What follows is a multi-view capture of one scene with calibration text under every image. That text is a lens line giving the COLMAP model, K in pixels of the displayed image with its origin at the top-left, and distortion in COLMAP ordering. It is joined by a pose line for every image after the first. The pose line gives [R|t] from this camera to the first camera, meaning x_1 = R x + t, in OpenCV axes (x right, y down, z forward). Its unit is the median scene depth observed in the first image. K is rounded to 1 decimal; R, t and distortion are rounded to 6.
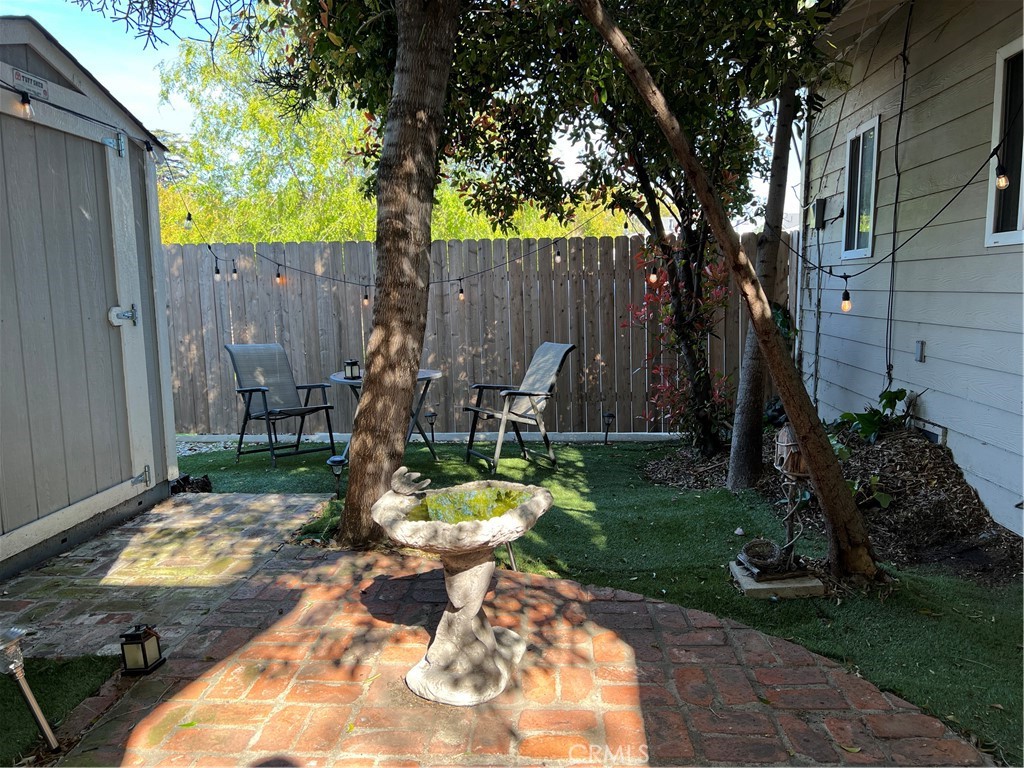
lens RADIAL K [[761.8, 0, 512.0], [0, 761.8, 384.0], [0, 0, 1]] dist [0.050499, -0.069351]
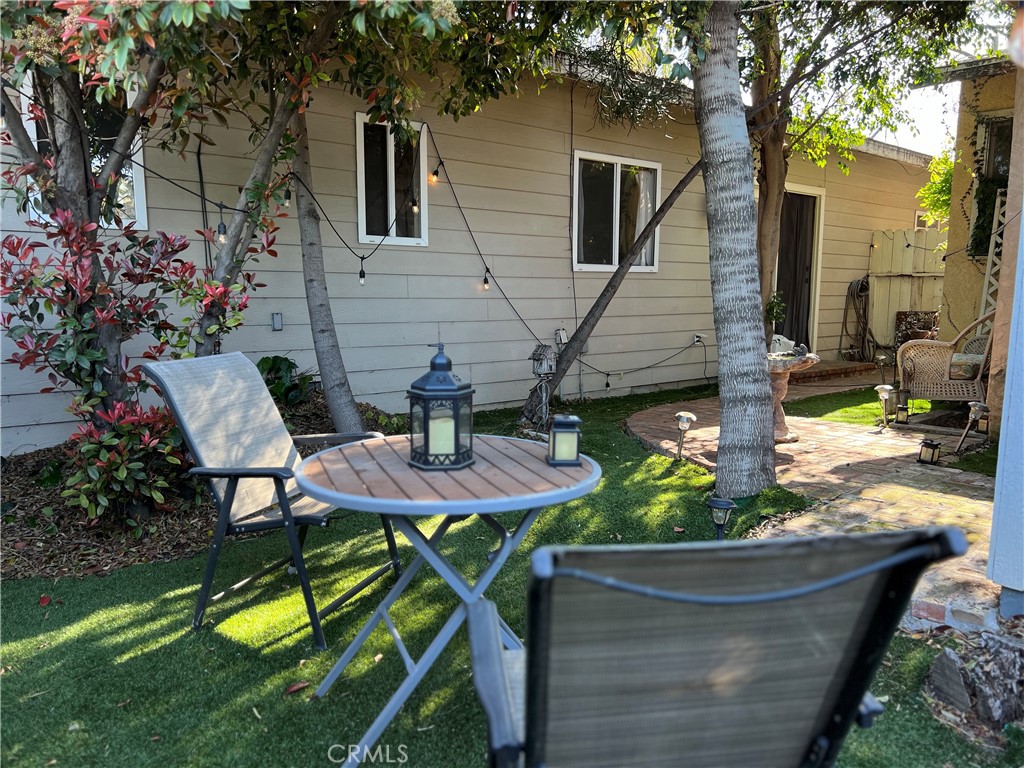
lens RADIAL K [[761.8, 0, 512.0], [0, 761.8, 384.0], [0, 0, 1]] dist [0.050499, -0.069351]
pose [[-0.702521, -0.067870, 0.708419, -0.646440], [0.098705, 0.976528, 0.191440, -0.167314], [-0.704784, 0.204416, -0.679333, 1.762856]]
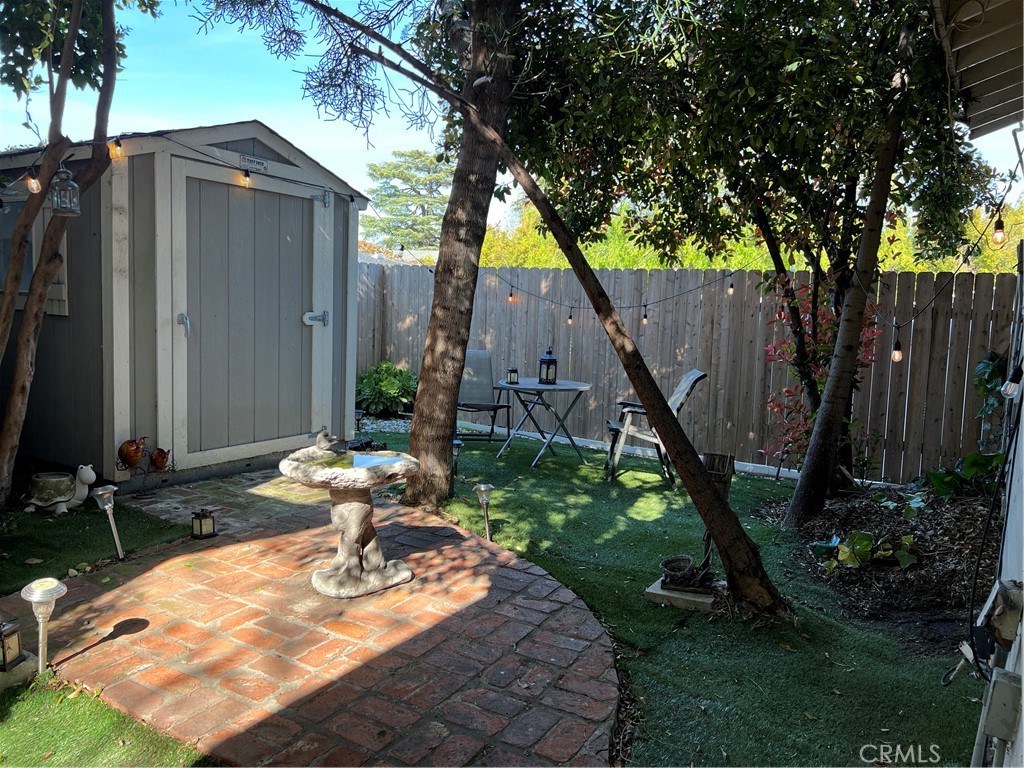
lens RADIAL K [[761.8, 0, 512.0], [0, 761.8, 384.0], [0, 0, 1]] dist [0.050499, -0.069351]
pose [[0.882852, 0.103877, -0.458020, 0.472065], [-0.114541, 0.993408, 0.004519, -0.015806], [0.455470, 0.048472, 0.888931, -0.087444]]
